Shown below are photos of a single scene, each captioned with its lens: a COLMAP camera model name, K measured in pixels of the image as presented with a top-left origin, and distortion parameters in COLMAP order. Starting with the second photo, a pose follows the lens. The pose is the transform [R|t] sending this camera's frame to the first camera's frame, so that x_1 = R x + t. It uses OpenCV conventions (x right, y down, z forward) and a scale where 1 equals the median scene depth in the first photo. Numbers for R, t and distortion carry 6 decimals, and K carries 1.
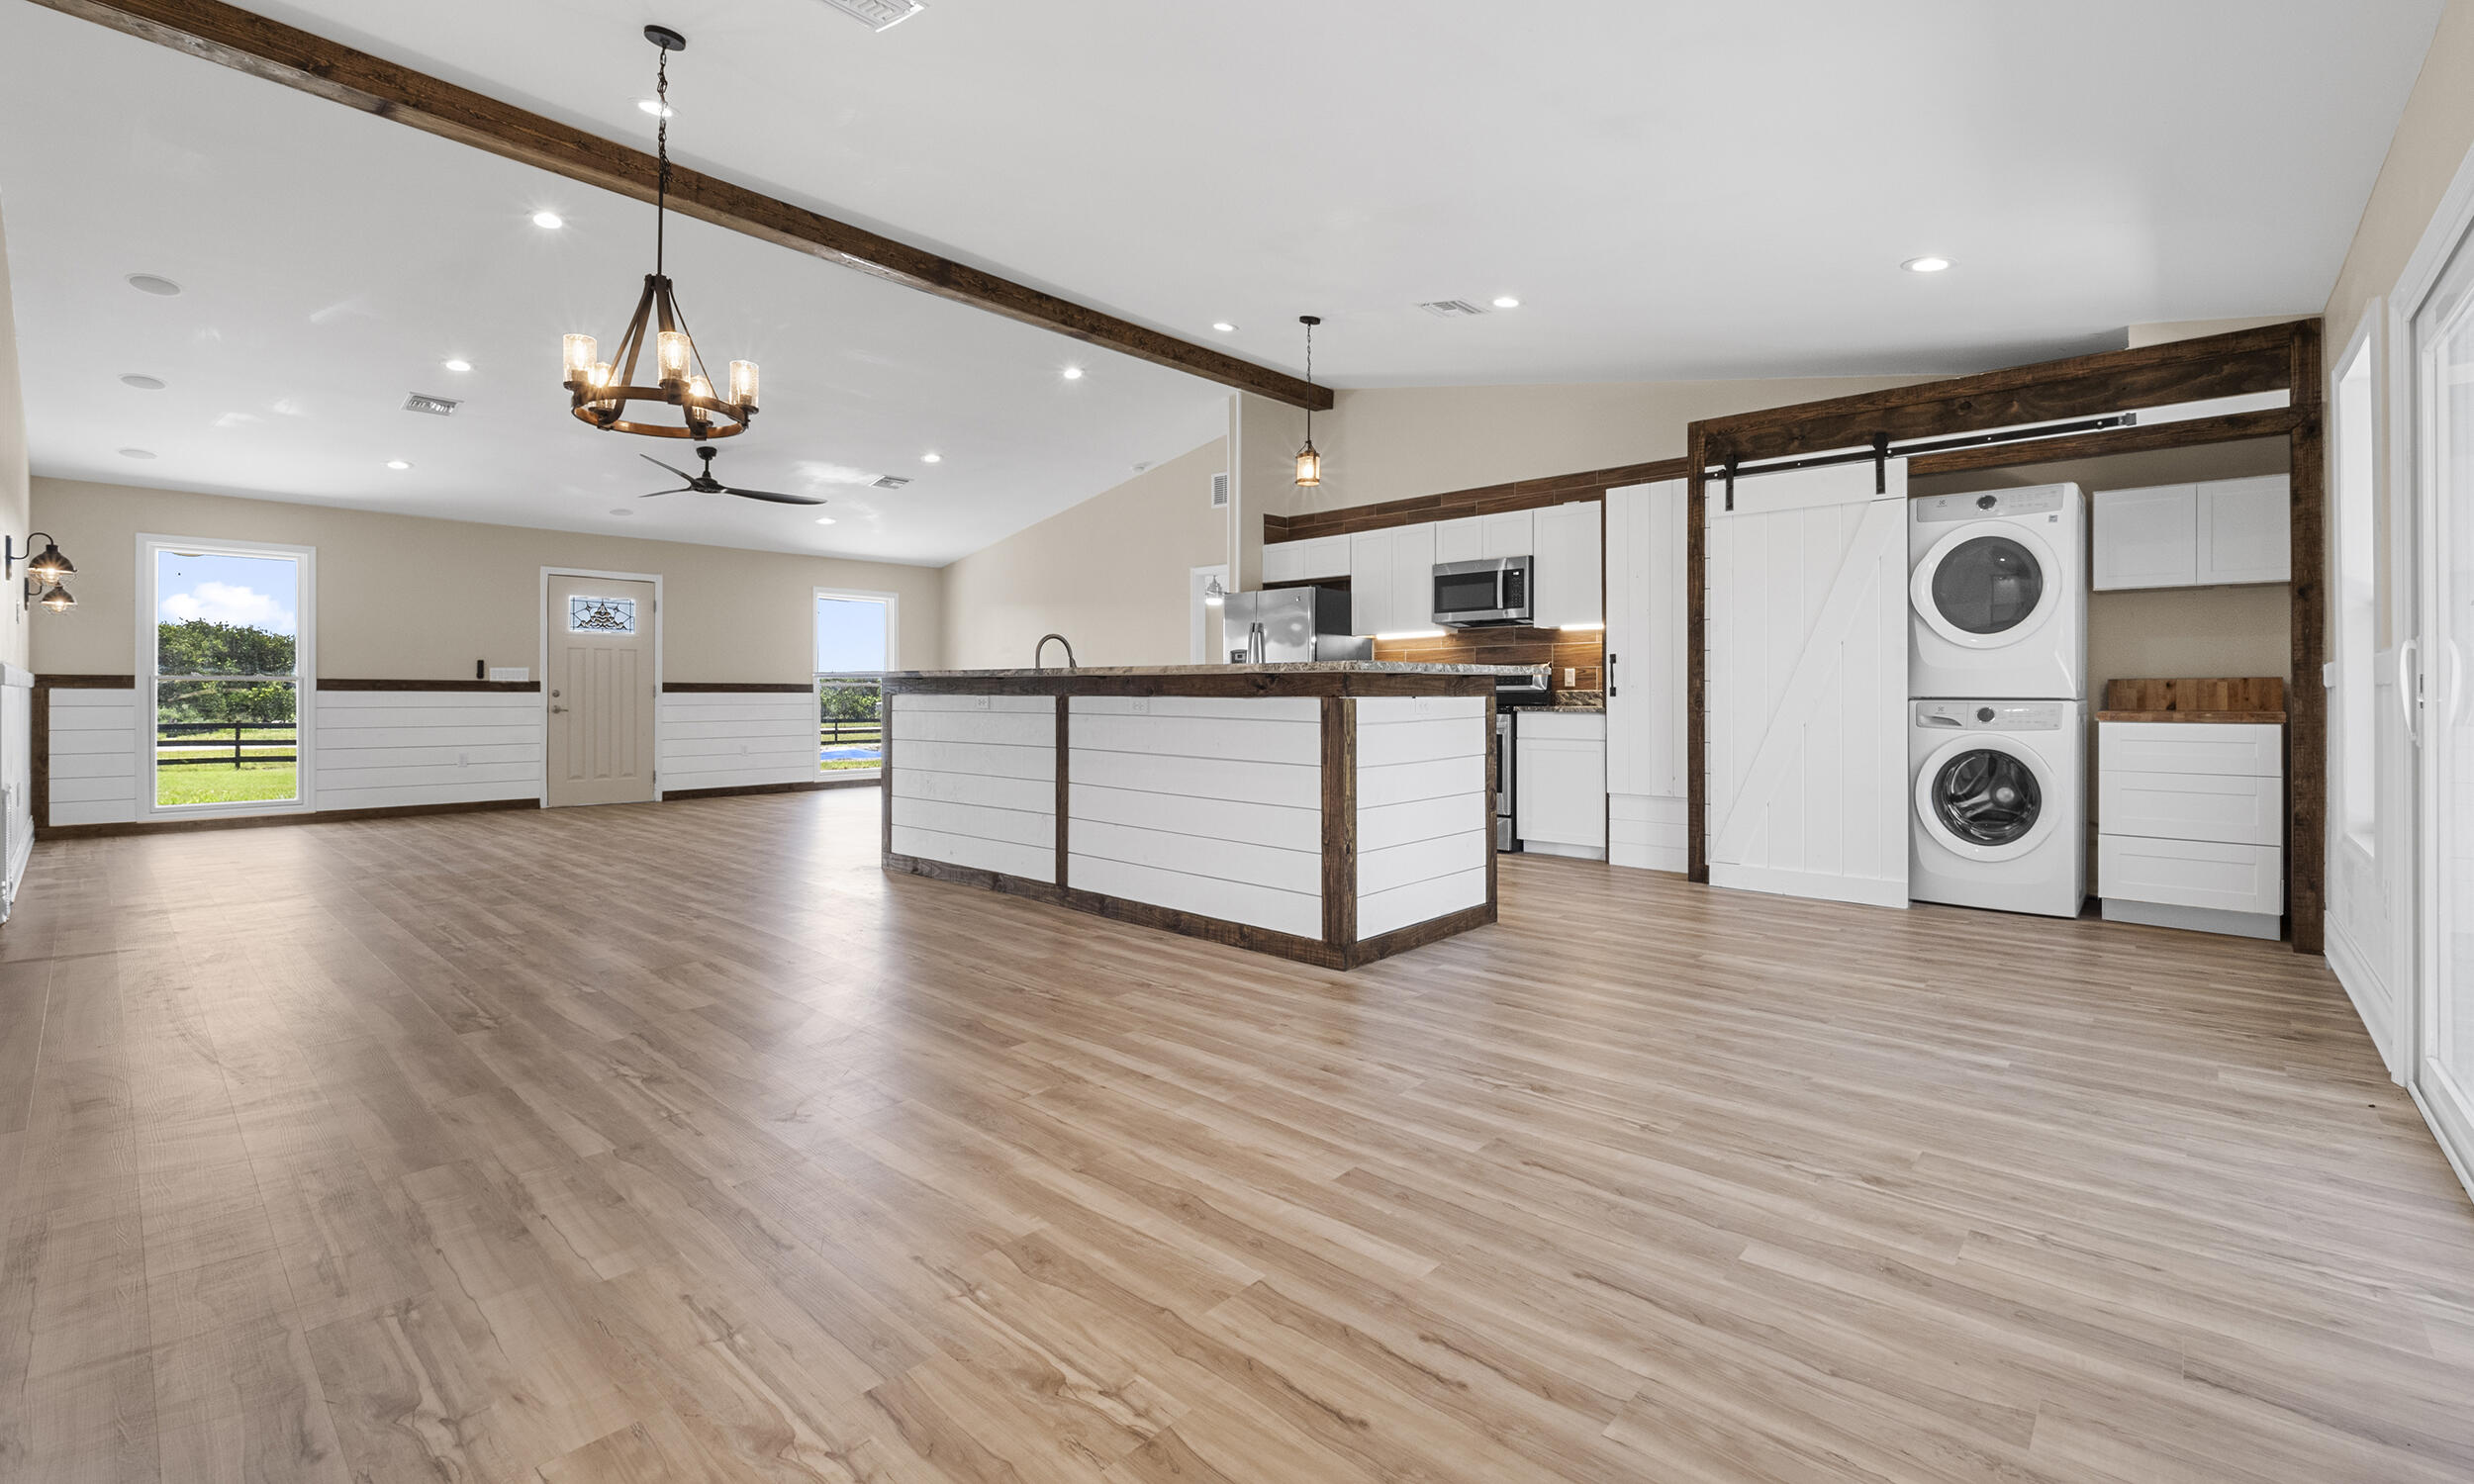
lens RADIAL K [[1045.5, 0, 1227.2], [0, 1045.5, 690.8], [0, 0, 1]] dist [-0.001444, -0.000316]
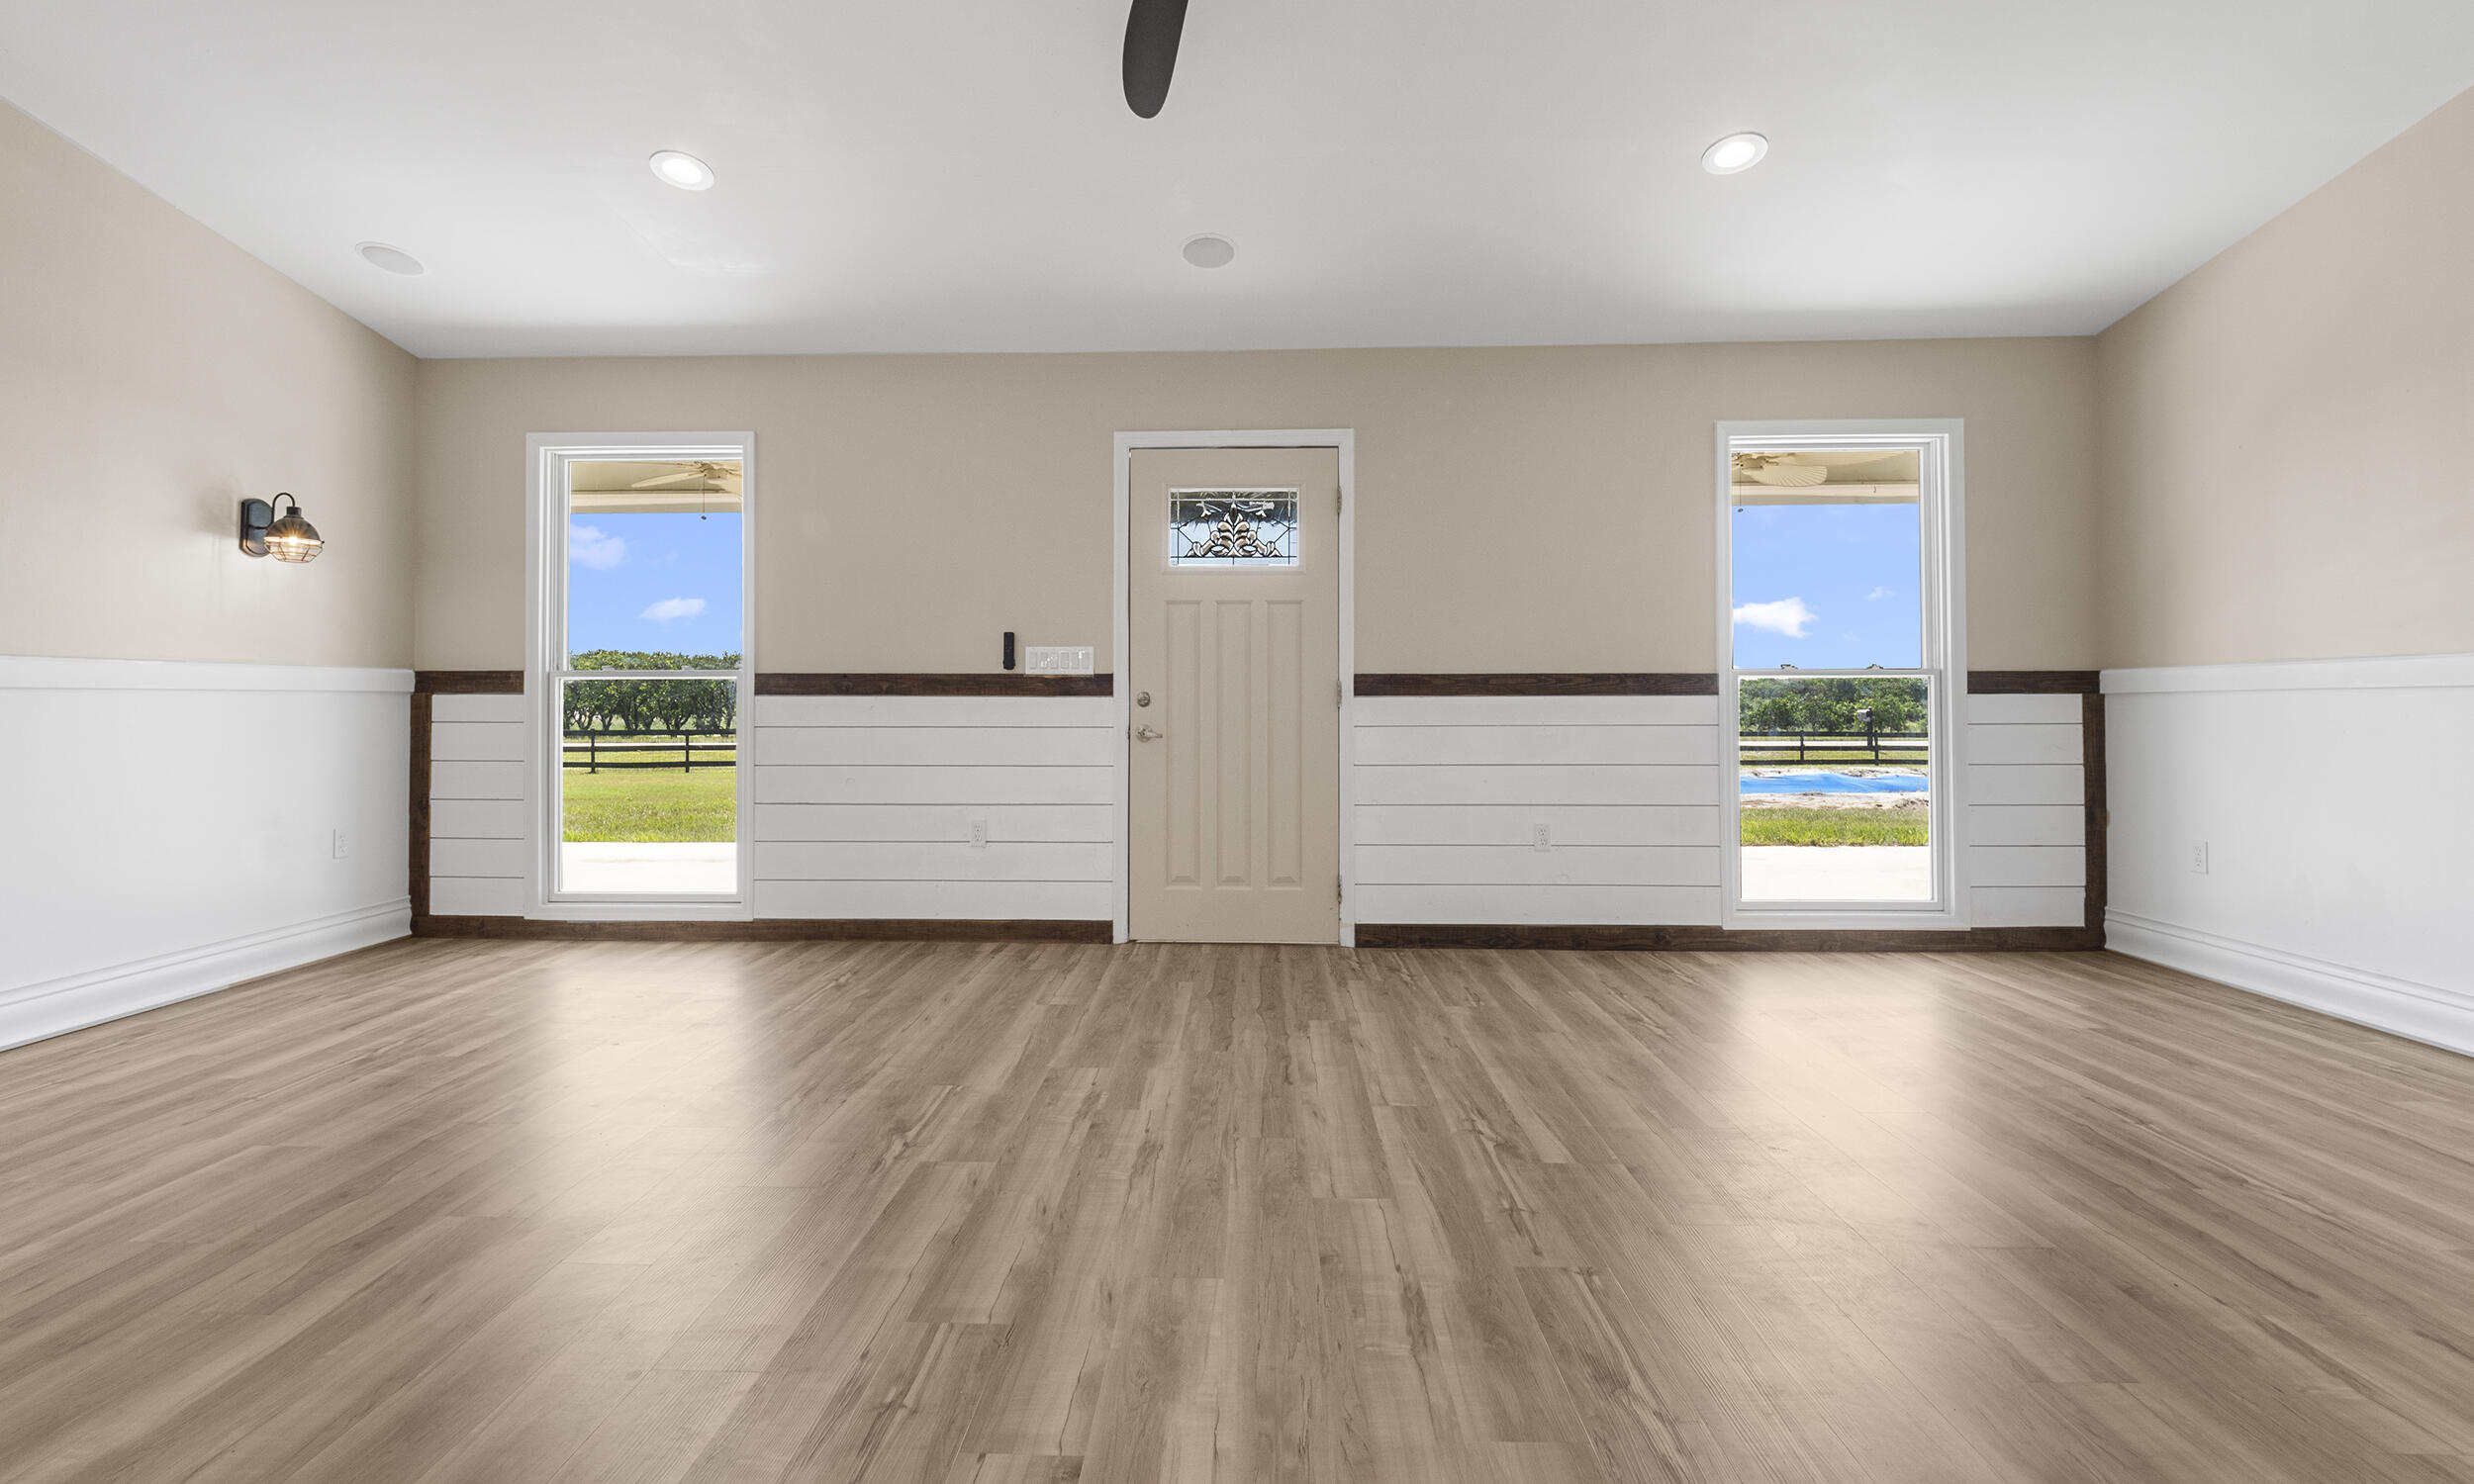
lens RADIAL K [[1045.5, 0, 1227.2], [0, 1045.5, 690.8], [0, 0, 1]] dist [-0.001444, -0.000316]
pose [[0.650297, -0.009552, -0.759620, -0.264149], [0.005147, 0.999953, -0.008168, 0.002697], [0.759663, 0.001402, 0.650316, 0.732050]]
